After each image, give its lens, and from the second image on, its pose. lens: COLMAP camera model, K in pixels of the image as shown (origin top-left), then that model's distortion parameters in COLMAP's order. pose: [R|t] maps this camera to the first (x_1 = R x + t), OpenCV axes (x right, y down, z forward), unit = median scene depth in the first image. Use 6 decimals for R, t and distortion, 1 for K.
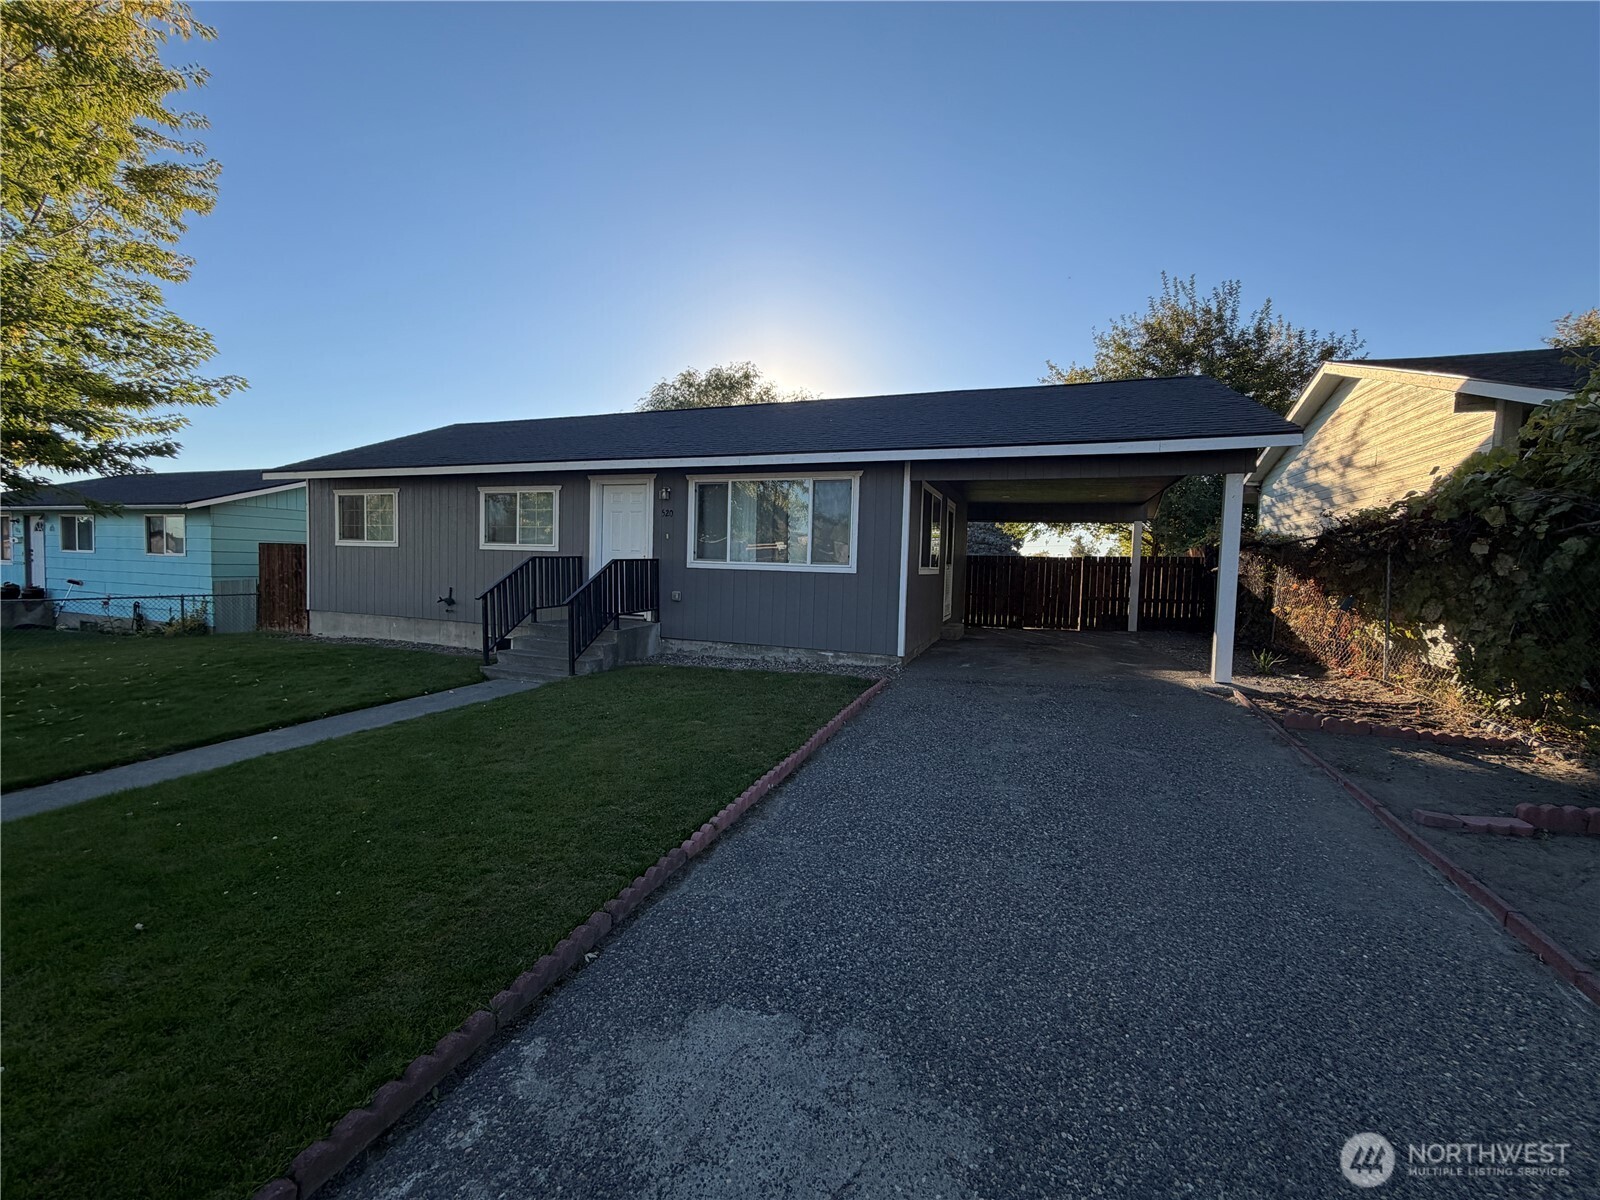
lens RADIAL K [[643.6, 0, 806.4], [0, 643.6, 602.5], [0, 0, 1]] dist [0.000142, -0.001088]
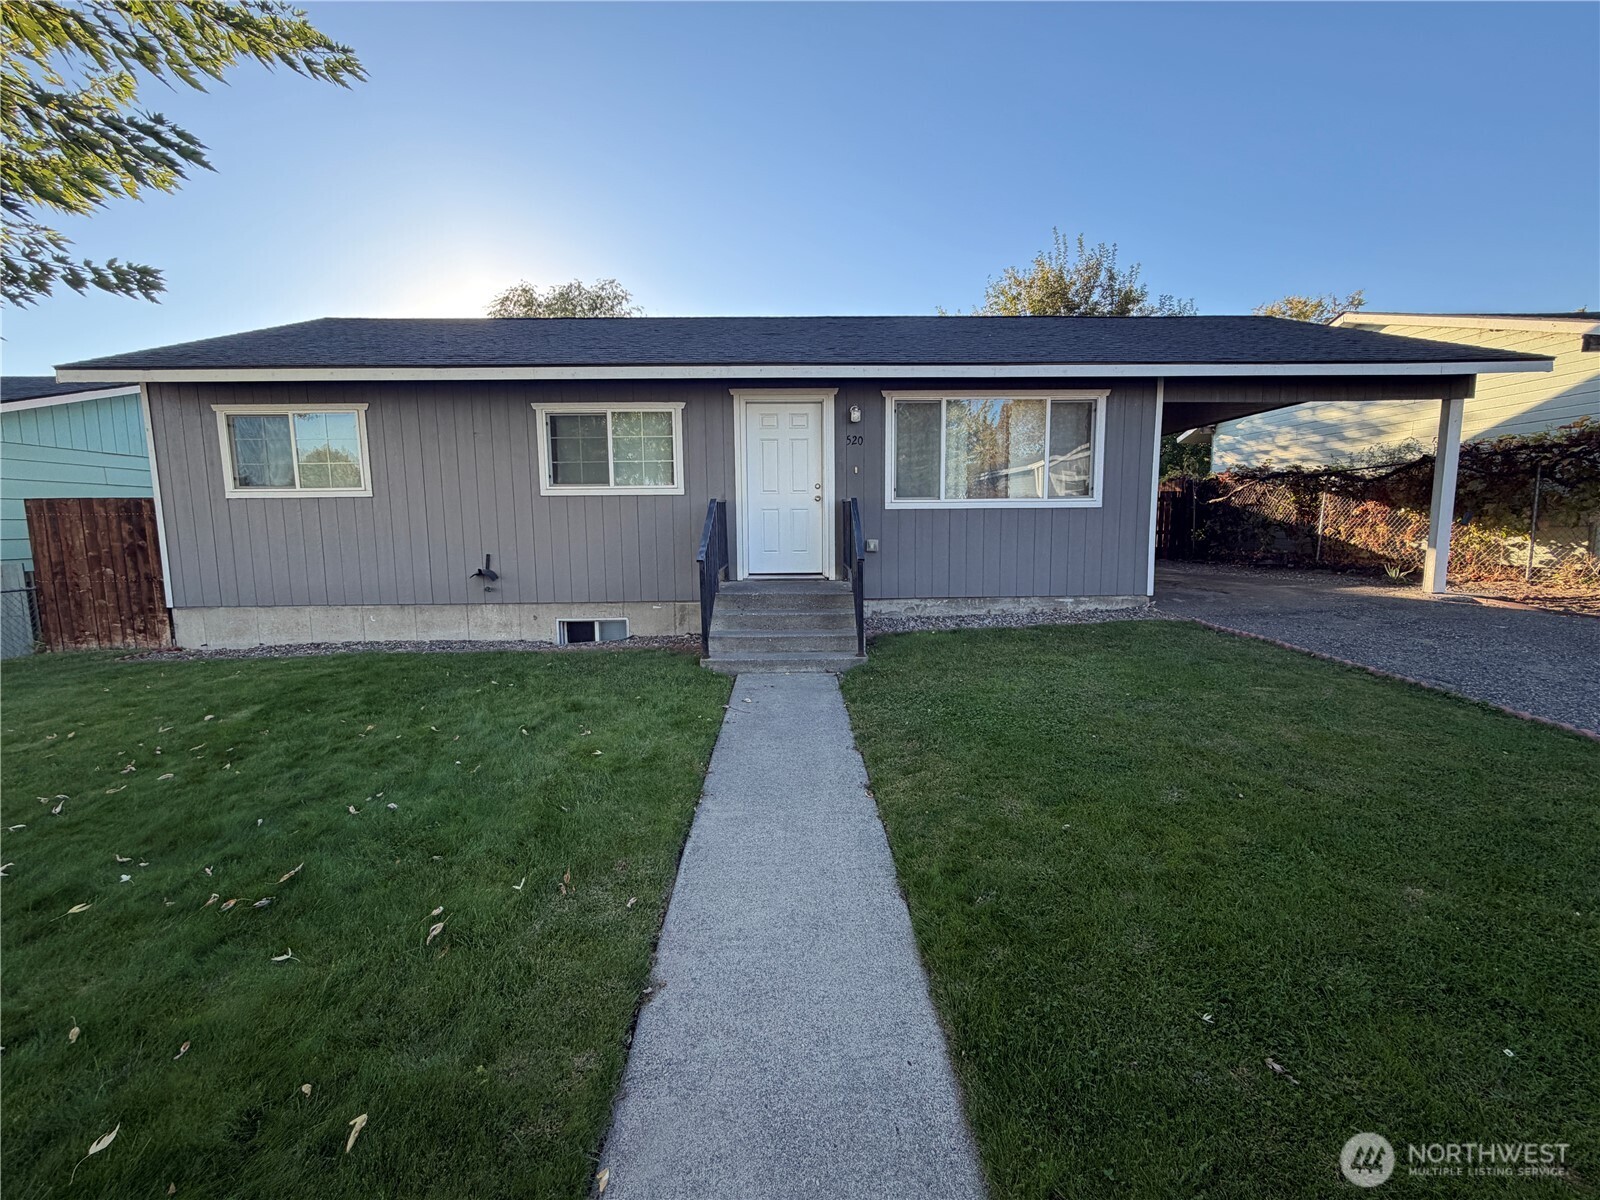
lens RADIAL K [[643.6, 0, 805.8], [0, 643.6, 600.2], [0, 0, 1]] dist [0.000142, -0.001088]
pose [[0.926803, -0.082920, 0.366280, -0.487987], [0.059288, 0.995395, 0.075324, -0.006221], [-0.370839, -0.048095, 0.927451, 0.244324]]
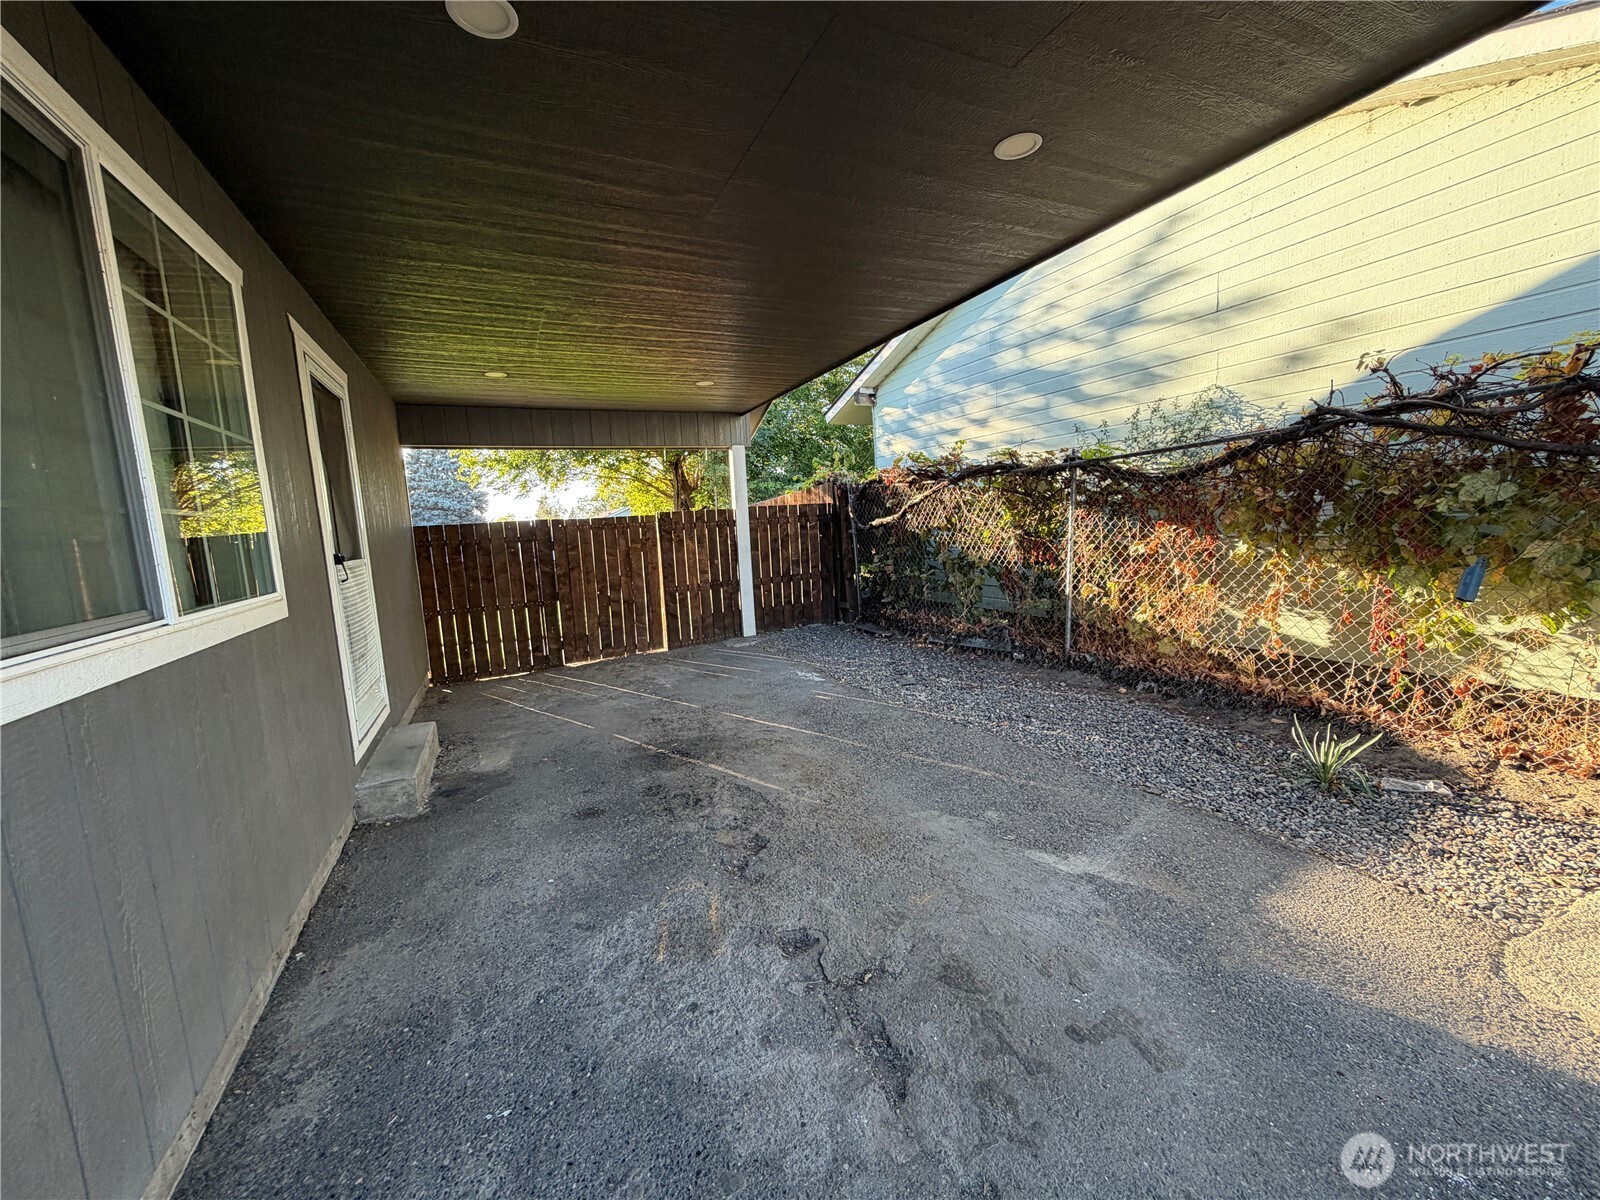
lens RADIAL K [[643.6, 0, 791.7], [0, 643.6, 607.3], [0, 0, 1]] dist [0.000142, -0.001088]
pose [[0.717192, -0.157577, 0.678826, 0.175173], [0.113183, 0.987505, 0.109651, -0.051957], [-0.687622, -0.001809, 0.726066, 0.687218]]
